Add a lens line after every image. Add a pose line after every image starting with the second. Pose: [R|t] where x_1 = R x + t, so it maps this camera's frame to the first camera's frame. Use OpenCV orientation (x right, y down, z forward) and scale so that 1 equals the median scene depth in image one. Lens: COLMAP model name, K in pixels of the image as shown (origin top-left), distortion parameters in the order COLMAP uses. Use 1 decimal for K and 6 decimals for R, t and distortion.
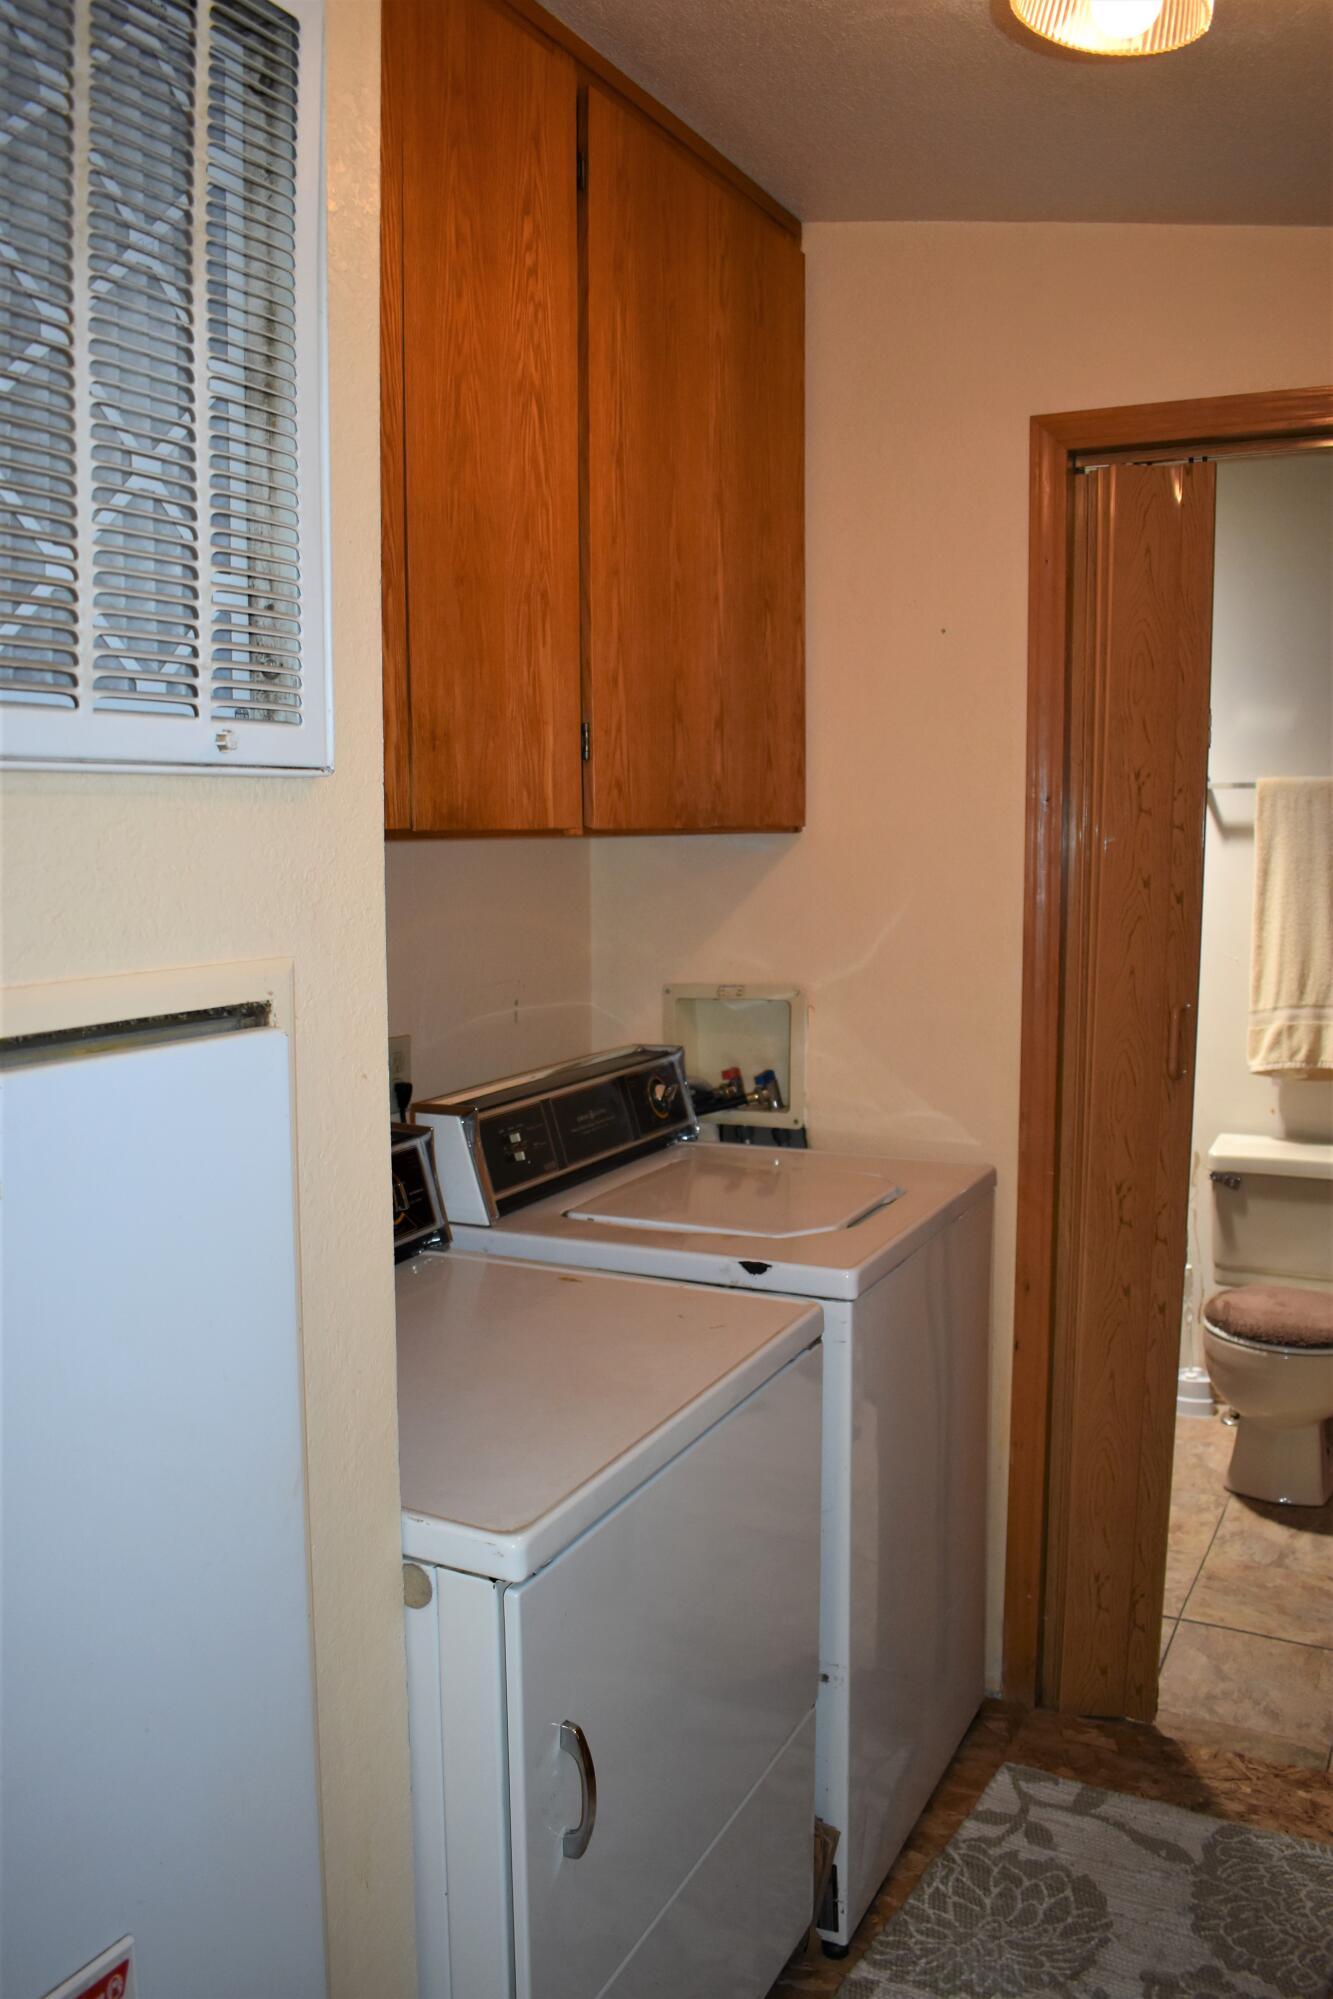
lens RADIAL K [[1626.1, 0, 666.5], [0, 1626.1, 999.5], [0, 0, 1]] dist [-0.095216, 0.014277]
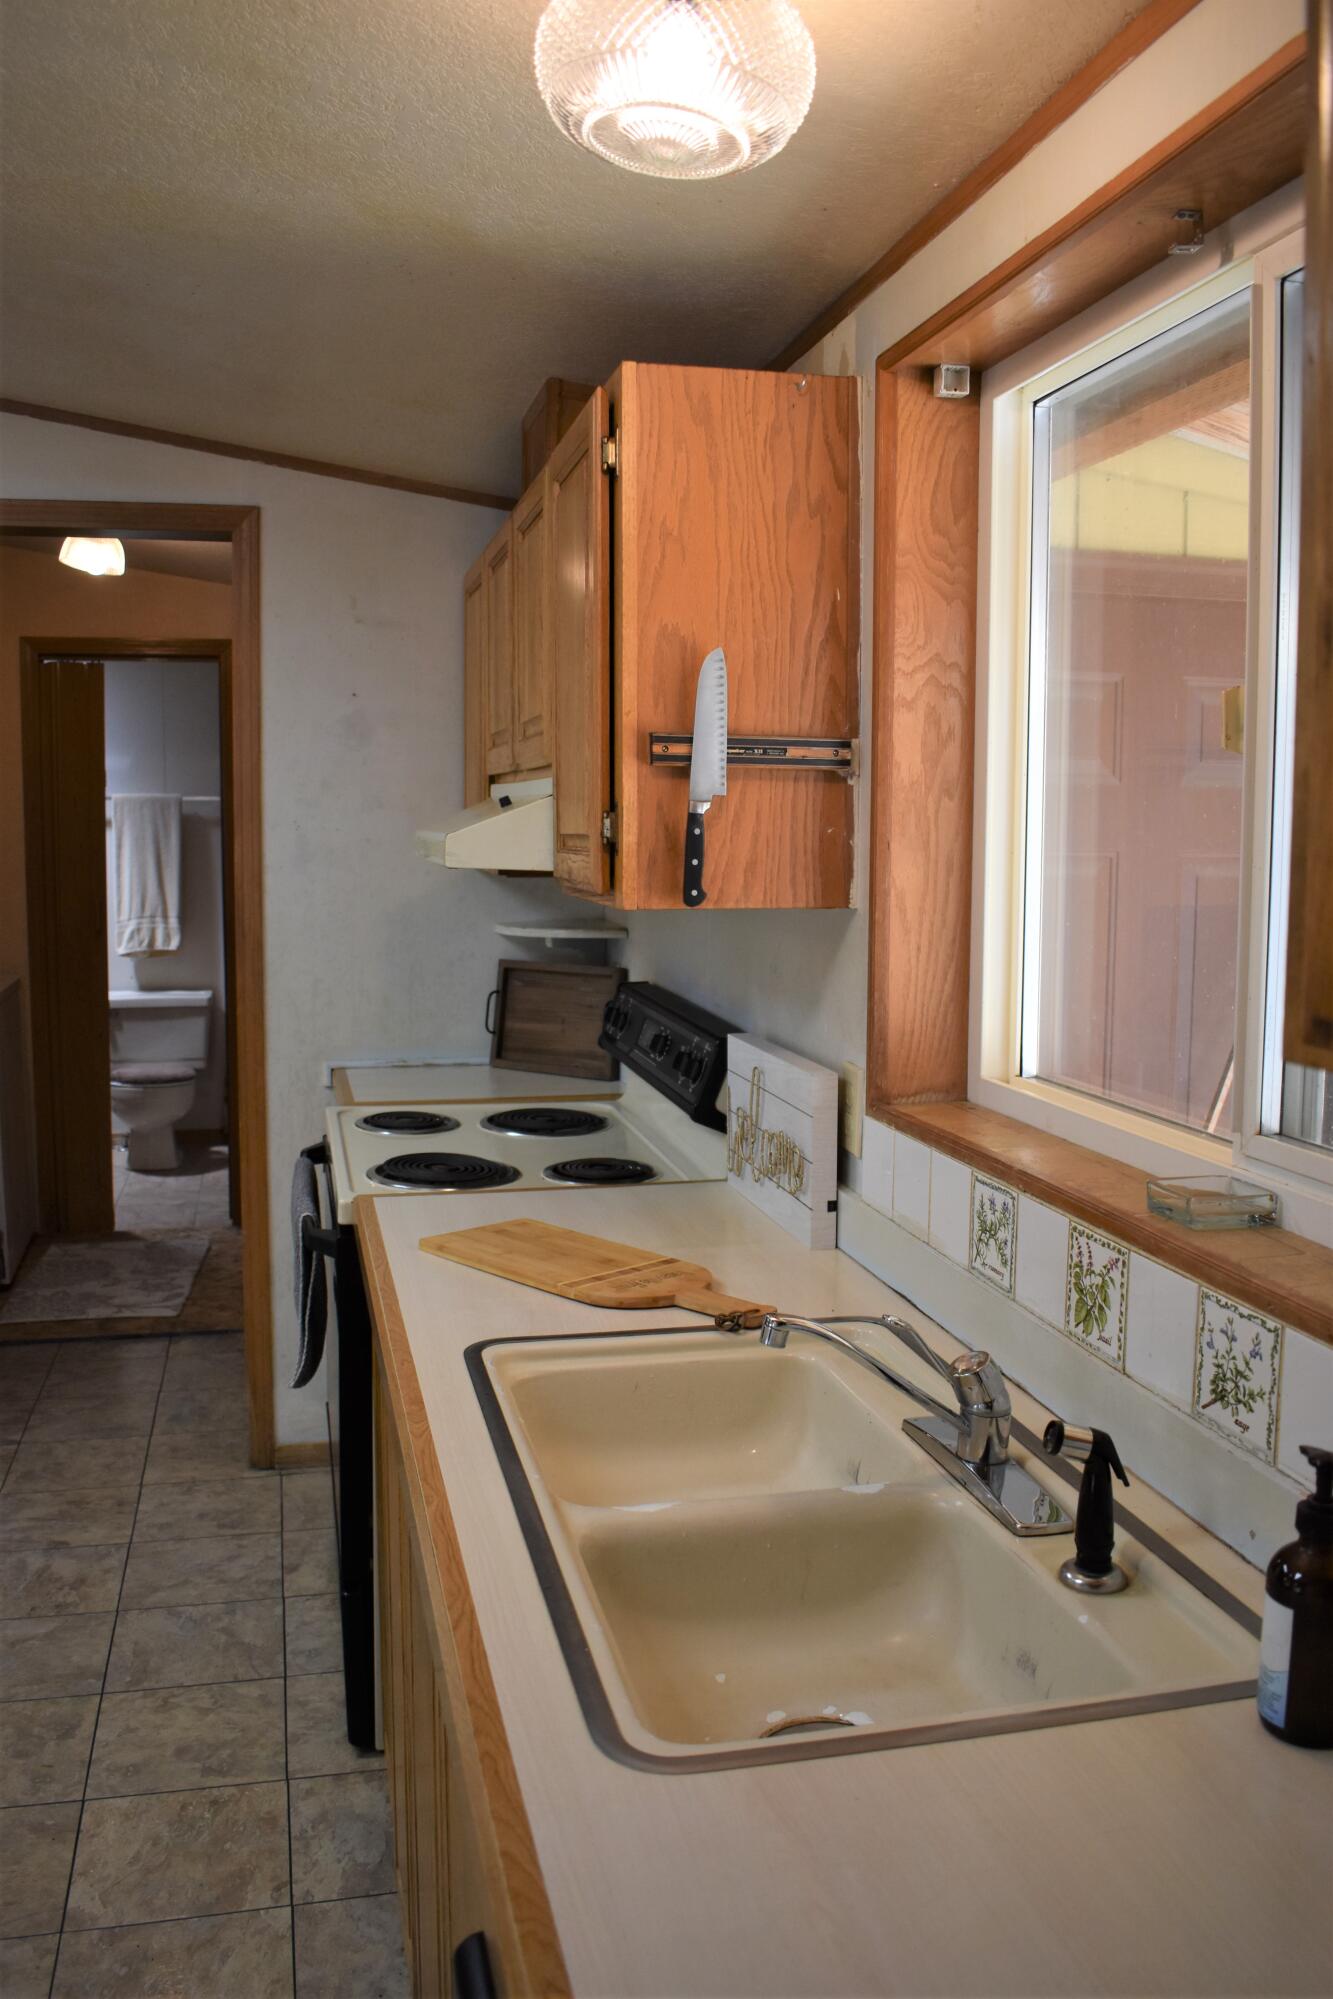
lens RADIAL K [[1626.1, 0, 666.5], [0, 1626.1, 999.5], [0, 0, 1]] dist [-0.095216, 0.014277]
pose [[0.756981, -0.066469, 0.650048, -0.544467], [0.063764, 0.997579, 0.027752, 0.129559], [-0.650319, 0.020443, 0.759386, -1.210462]]
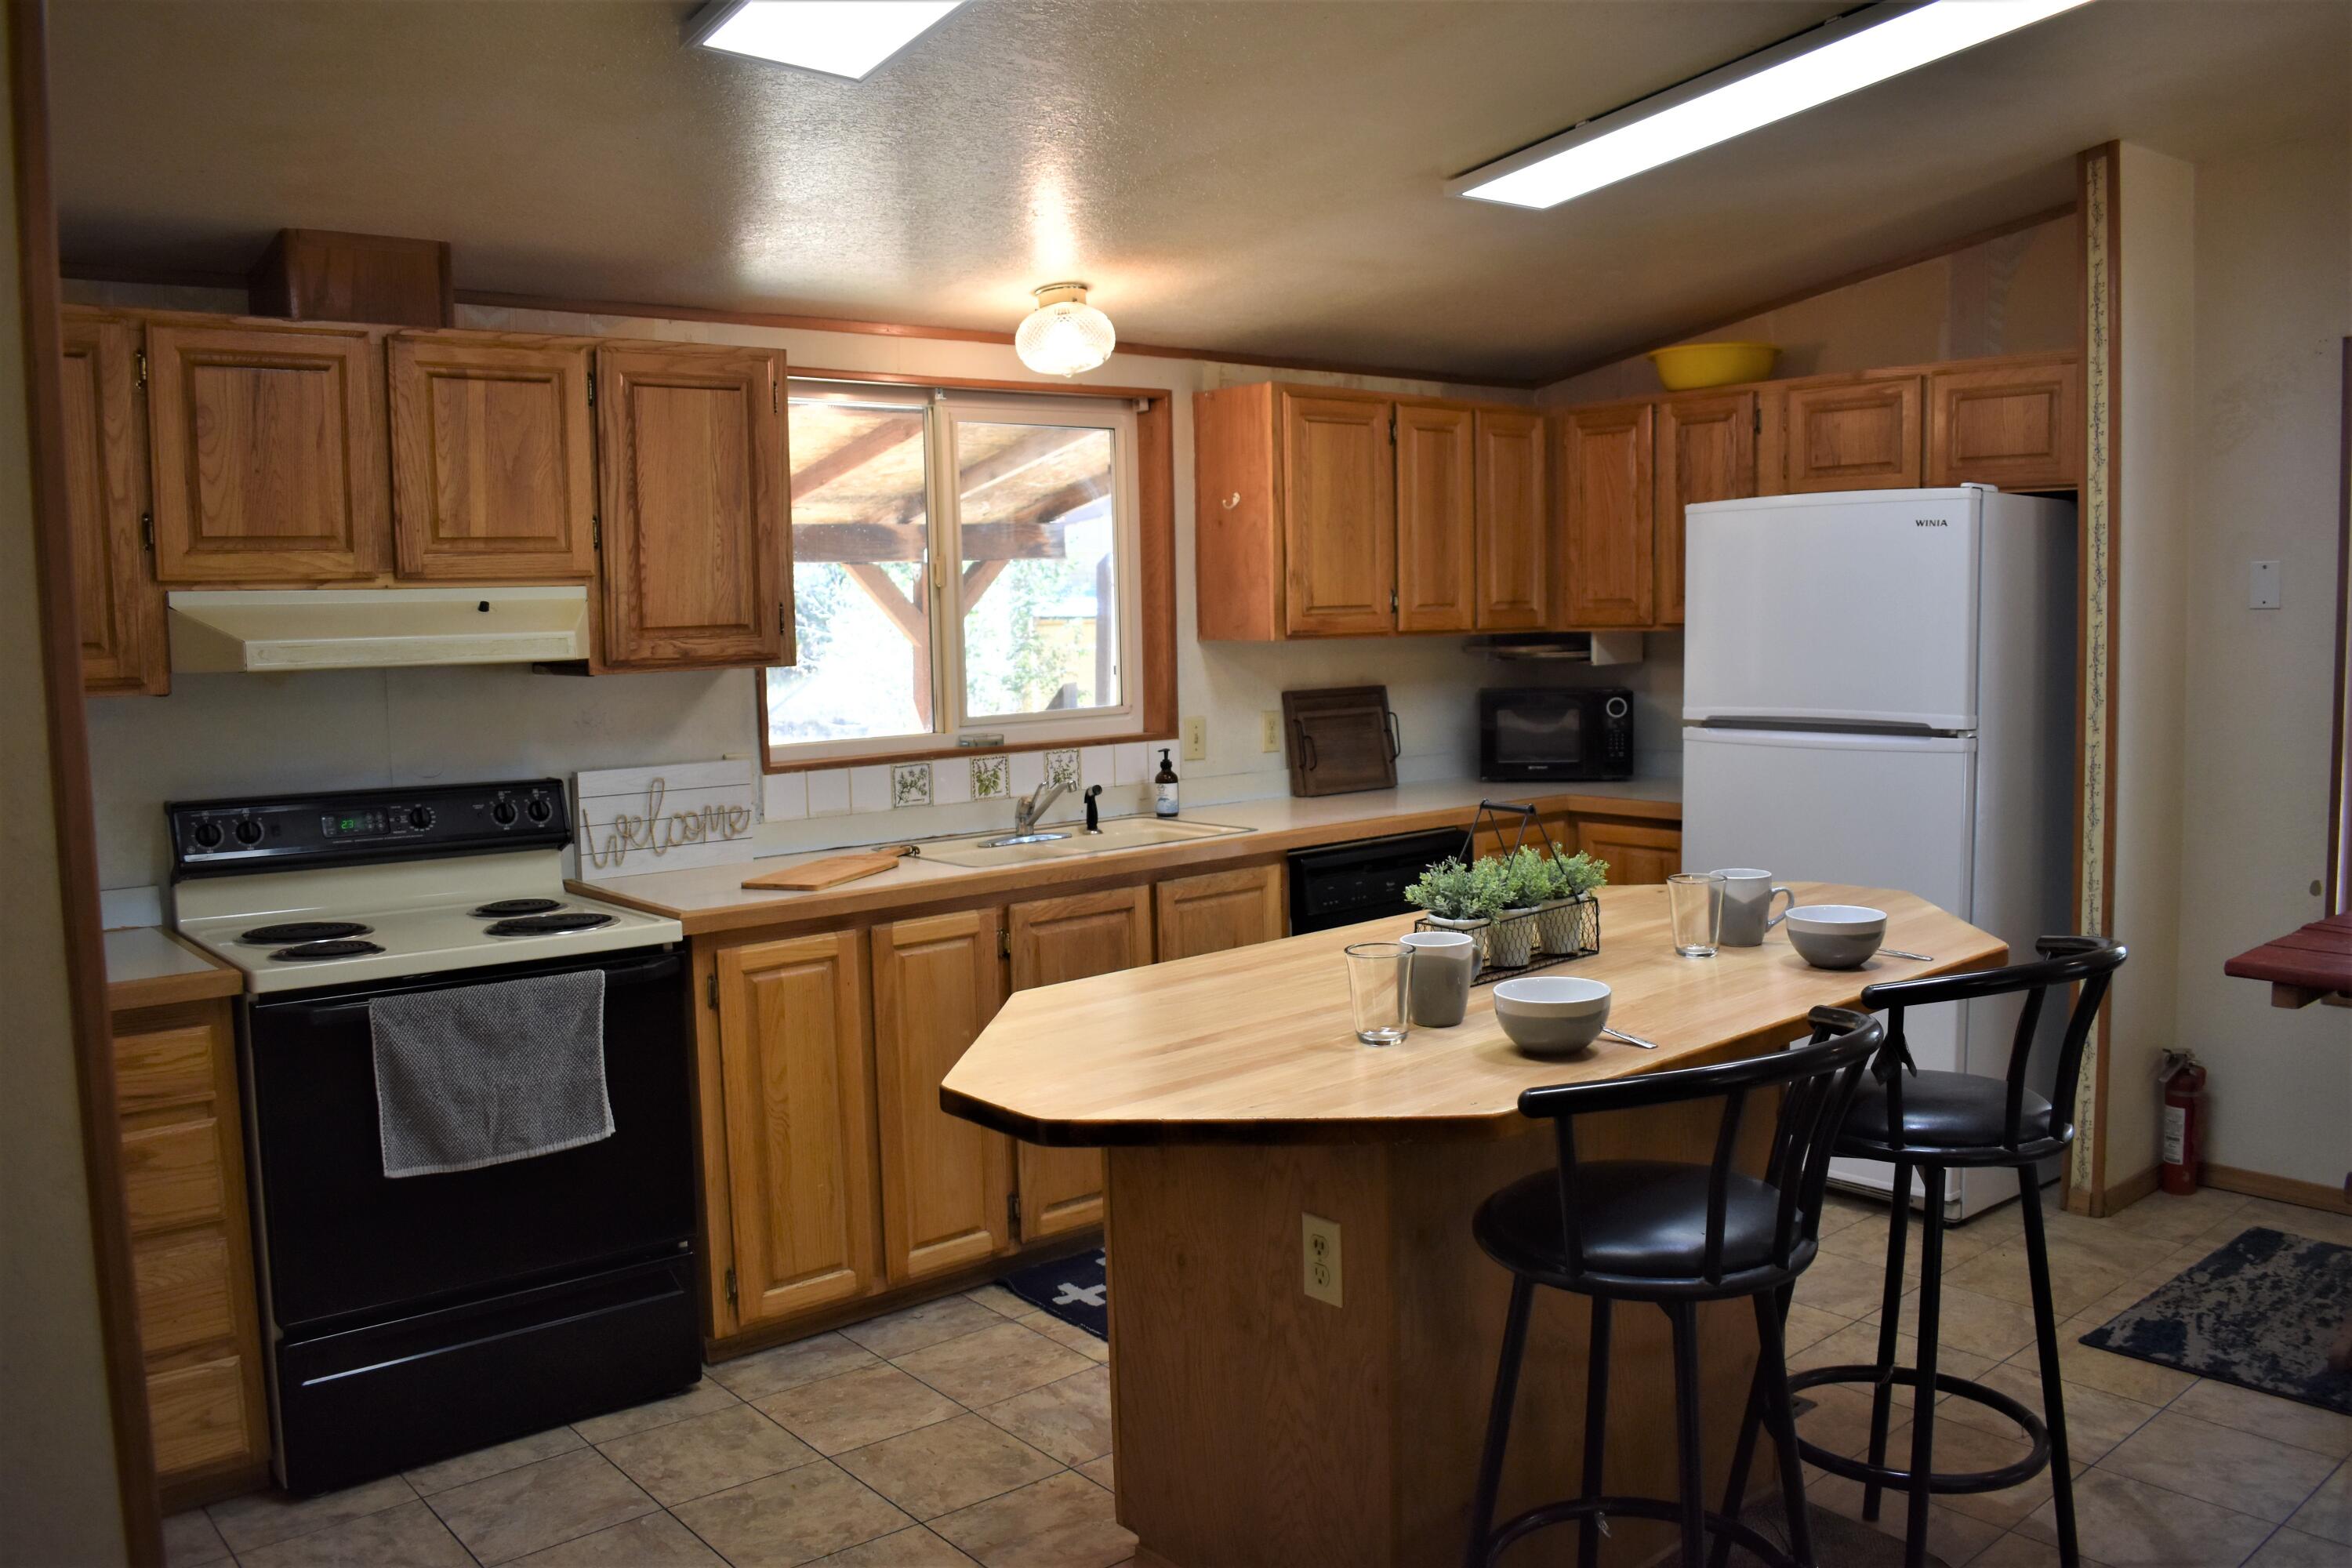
lens RADIAL K [[1890.8, 0, 1176.0], [0, 1890.8, 784.0], [0, 0, 1]] dist [-0.087578, 0.009341]
pose [[-0.924637, -0.017491, 0.380448, -0.934662], [0.060938, 0.979280, 0.193125, -0.079367], [-0.375943, 0.201754, -0.904412, 0.706522]]
